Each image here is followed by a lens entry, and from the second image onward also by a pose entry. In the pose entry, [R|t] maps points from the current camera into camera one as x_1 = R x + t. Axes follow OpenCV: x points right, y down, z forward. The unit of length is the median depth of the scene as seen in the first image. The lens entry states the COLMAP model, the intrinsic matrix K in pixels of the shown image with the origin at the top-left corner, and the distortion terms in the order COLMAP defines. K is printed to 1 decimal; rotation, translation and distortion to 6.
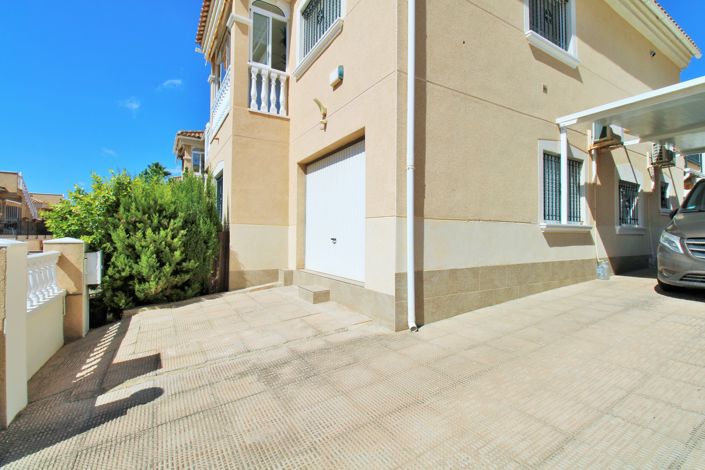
lens RADIAL K [[324.2, 0, 354.8], [0, 324.2, 230.3], [0, 0, 1]] dist [-0.010444, -0.004643]
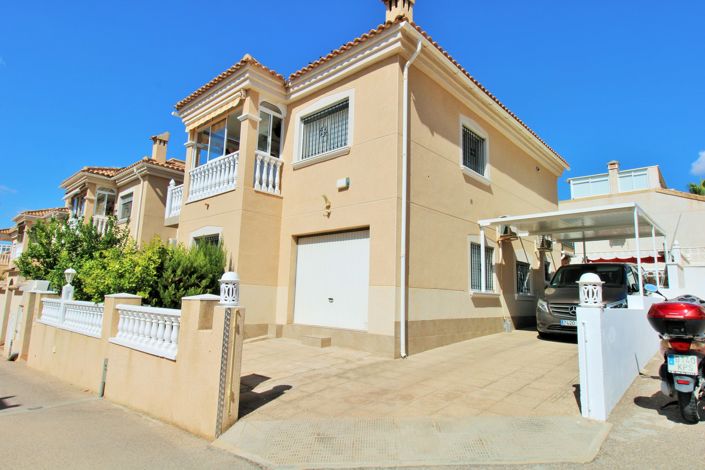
lens RADIAL K [[402.9, 0, 351.9], [0, 402.9, 236.6], [0, 0, 1]] dist [0.006503, 0.001313]
pose [[0.959457, 0.064938, 0.274271, -0.418142], [-0.029389, 0.990842, -0.131788, -0.010074], [-0.280318, 0.118384, 0.952579, -0.572893]]
